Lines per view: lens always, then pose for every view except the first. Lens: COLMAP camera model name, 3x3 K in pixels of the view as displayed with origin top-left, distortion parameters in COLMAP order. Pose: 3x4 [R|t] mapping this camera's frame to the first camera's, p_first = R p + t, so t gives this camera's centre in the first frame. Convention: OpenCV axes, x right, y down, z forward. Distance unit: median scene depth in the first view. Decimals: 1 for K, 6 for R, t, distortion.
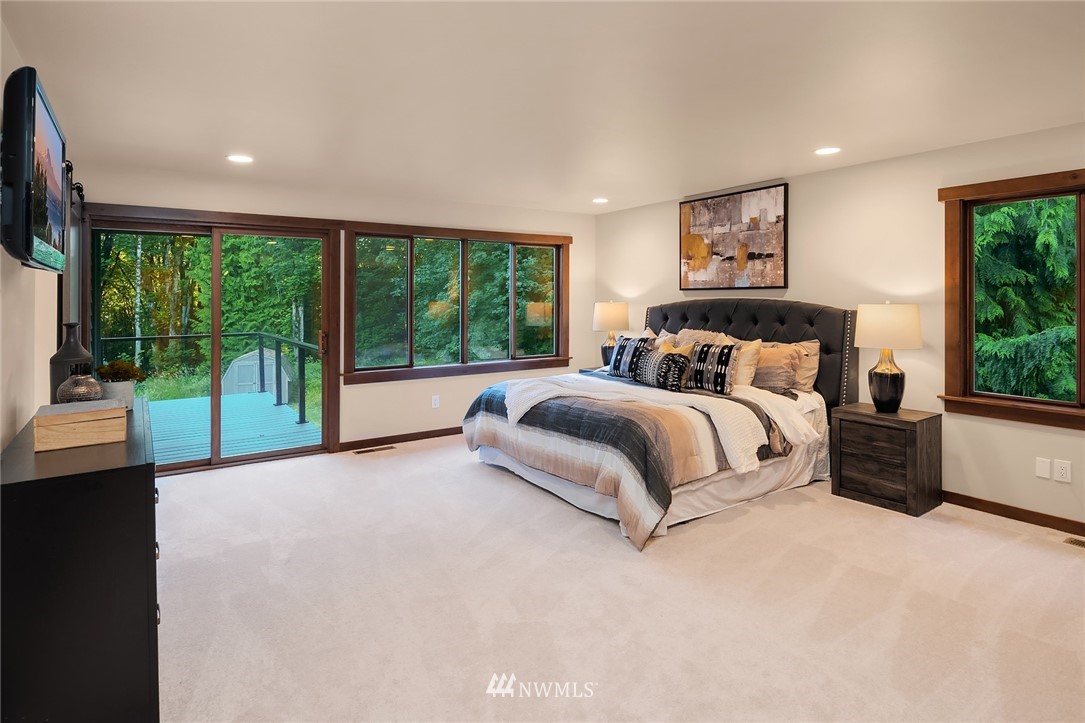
lens RADIAL K [[589.5, 0, 542.5], [0, 589.5, 361.5], [0, 0, 1]] dist [0.000181, 0.000379]
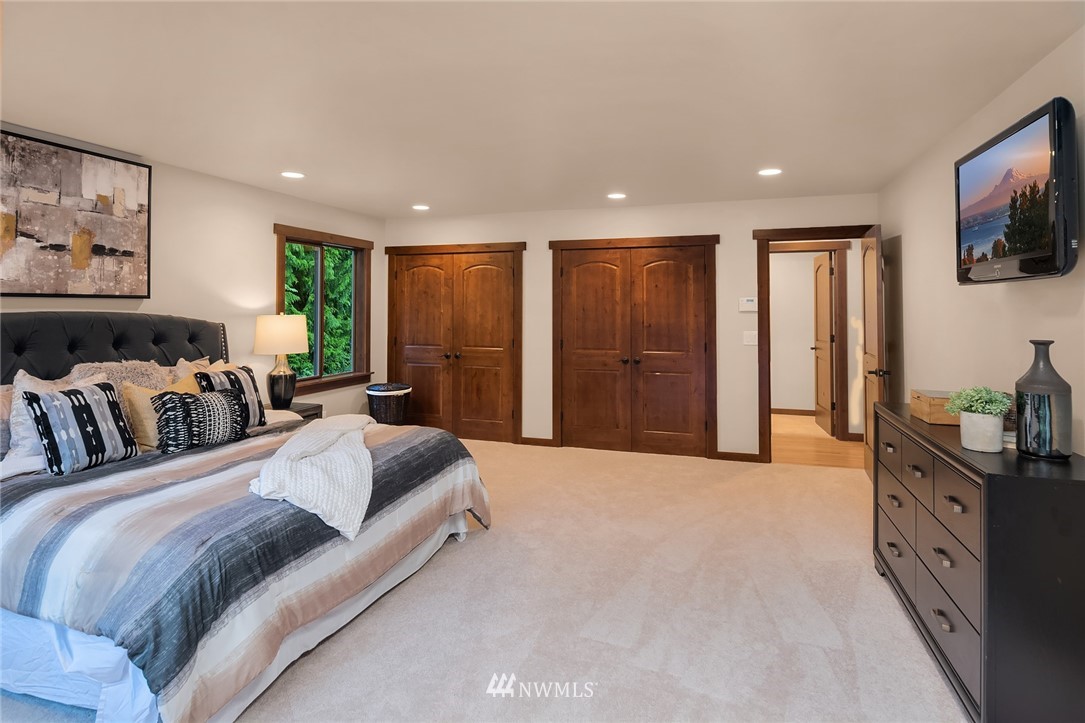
lens RADIAL K [[589.5, 0, 542.5], [0, 589.5, 361.5], [0, 0, 1]] dist [0.000181, 0.000379]
pose [[-0.613984, -0.057917, 0.787191, -0.516052], [0.097014, 0.984206, 0.148080, -0.102762], [-0.783334, 0.167287, -0.598668, 1.033266]]
